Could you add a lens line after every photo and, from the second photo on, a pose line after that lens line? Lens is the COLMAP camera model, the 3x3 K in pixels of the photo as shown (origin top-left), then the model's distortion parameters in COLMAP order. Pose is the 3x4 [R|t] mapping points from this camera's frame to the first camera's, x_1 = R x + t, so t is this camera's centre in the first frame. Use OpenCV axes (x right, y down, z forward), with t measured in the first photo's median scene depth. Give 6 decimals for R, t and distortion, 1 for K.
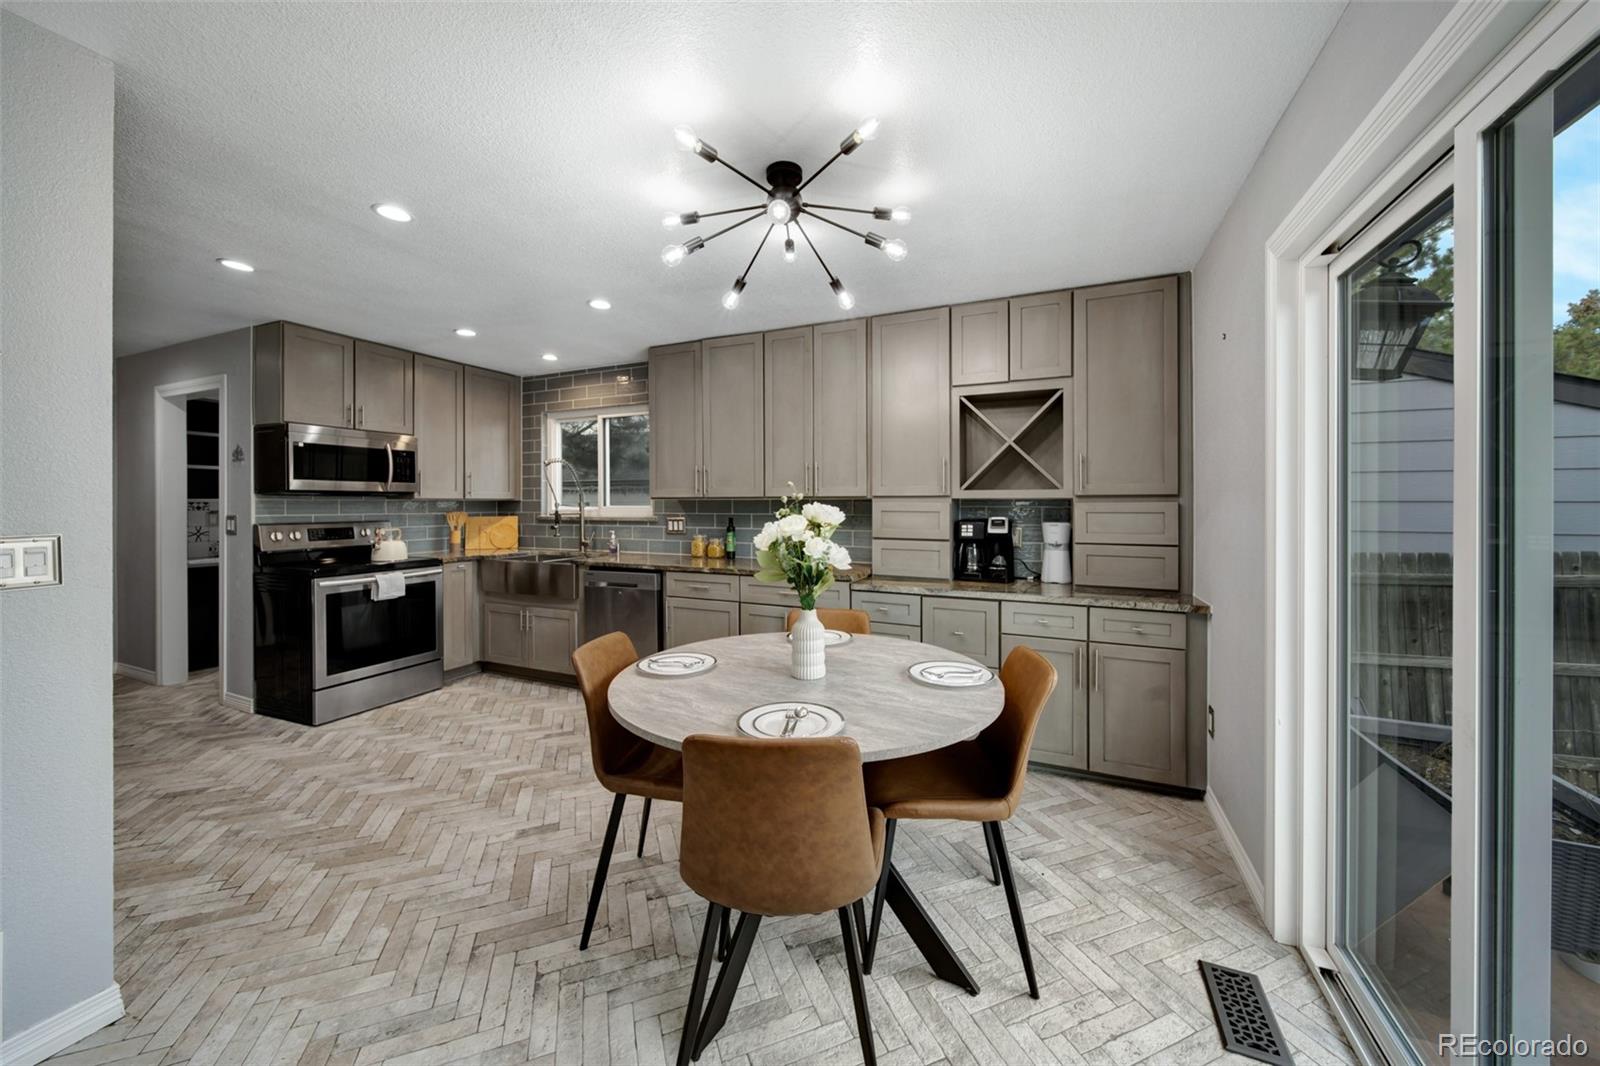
lens RADIAL K [[562.3, 0, 801.7], [0, 562.3, 510.6], [0, 0, 1]] dist [0.000964, -0.001677]
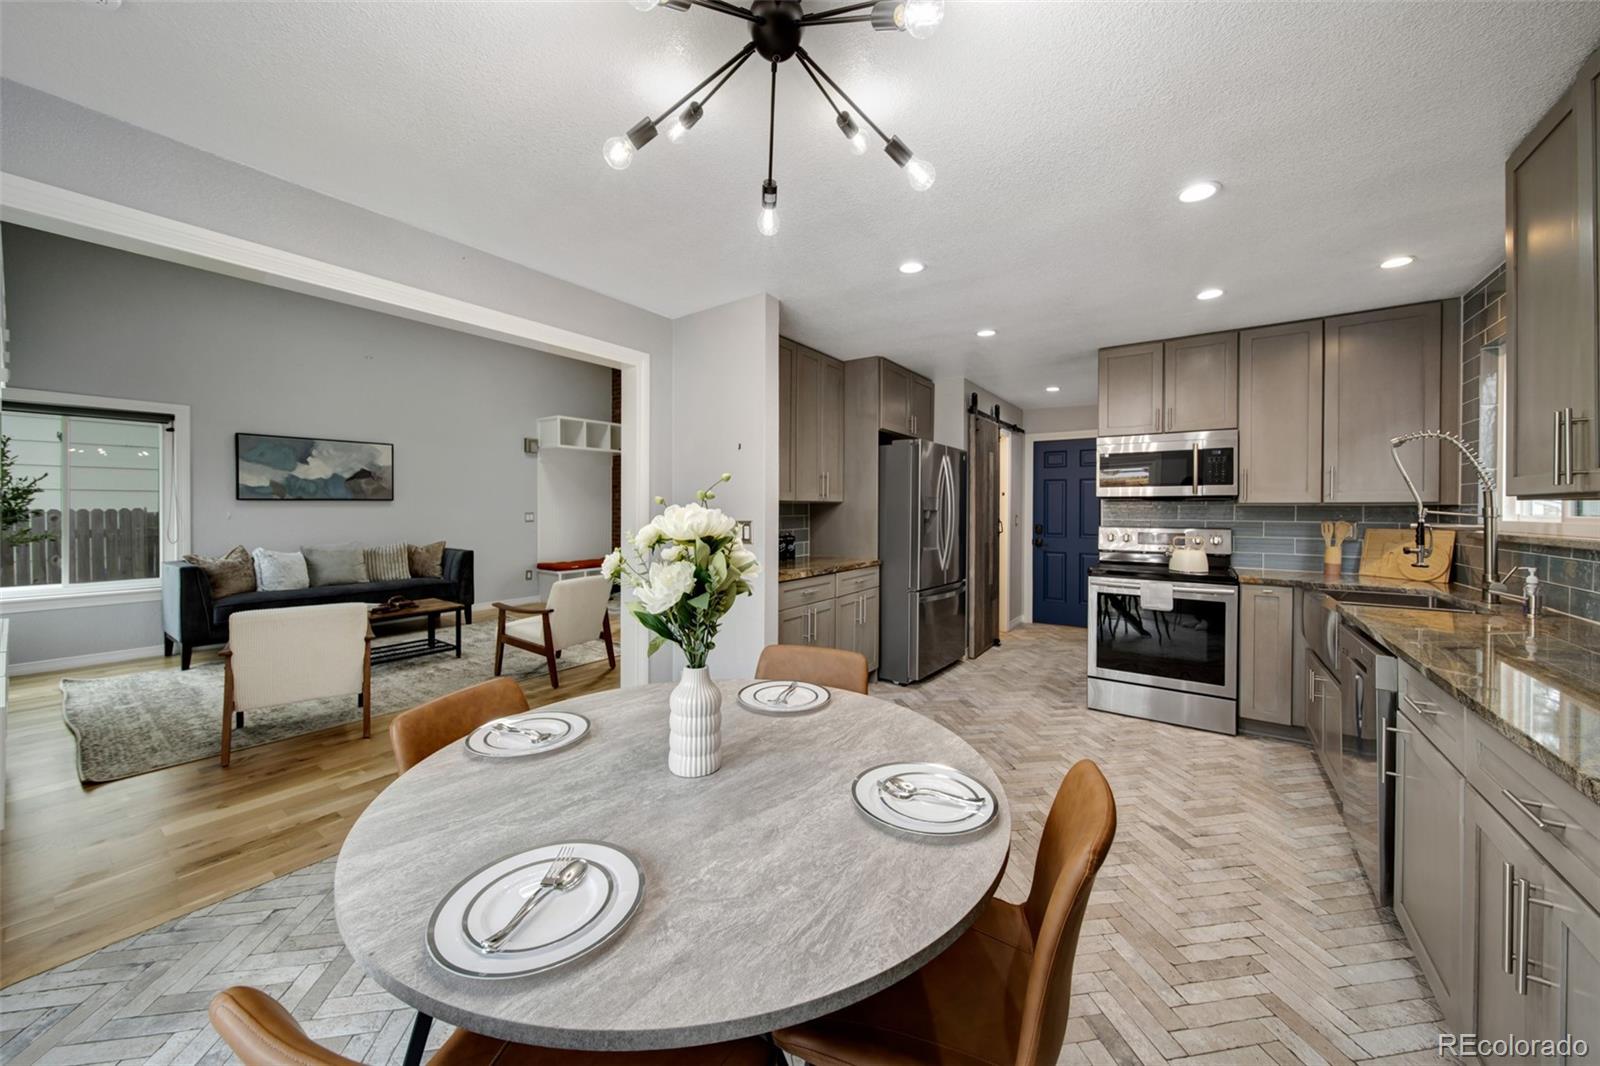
lens RADIAL K [[562.3, 0, 801.7], [0, 562.3, 510.6], [0, 0, 1]] dist [0.000964, -0.001677]
pose [[-0.193470, 0.005775, -0.981089, 0.278987], [-0.015028, 0.999848, 0.008849, -0.008034], [0.980991, 0.016456, -0.193354, 0.541367]]
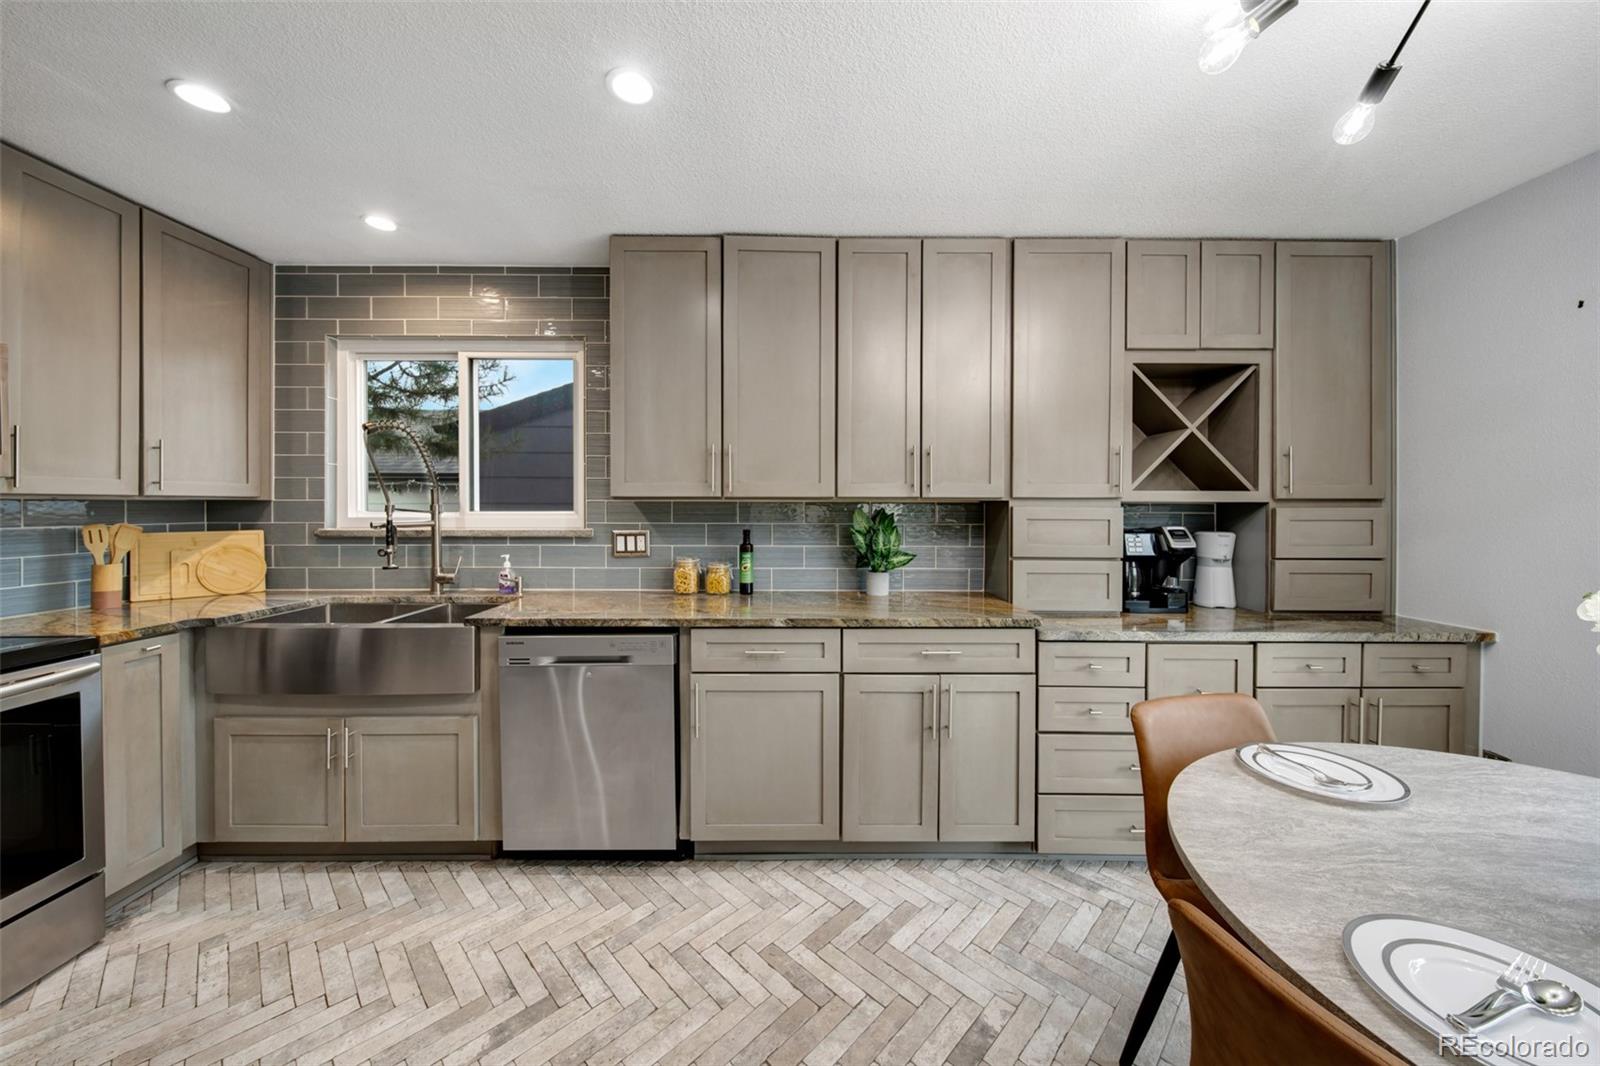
lens RADIAL K [[562.3, 0, 801.7], [0, 562.3, 510.6], [0, 0, 1]] dist [0.000964, -0.001677]
pose [[0.910490, -0.001645, 0.413529, -0.333517], [0.002438, 0.999996, -0.001391, -0.007763], [-0.413525, 0.002274, 0.910490, 0.397967]]
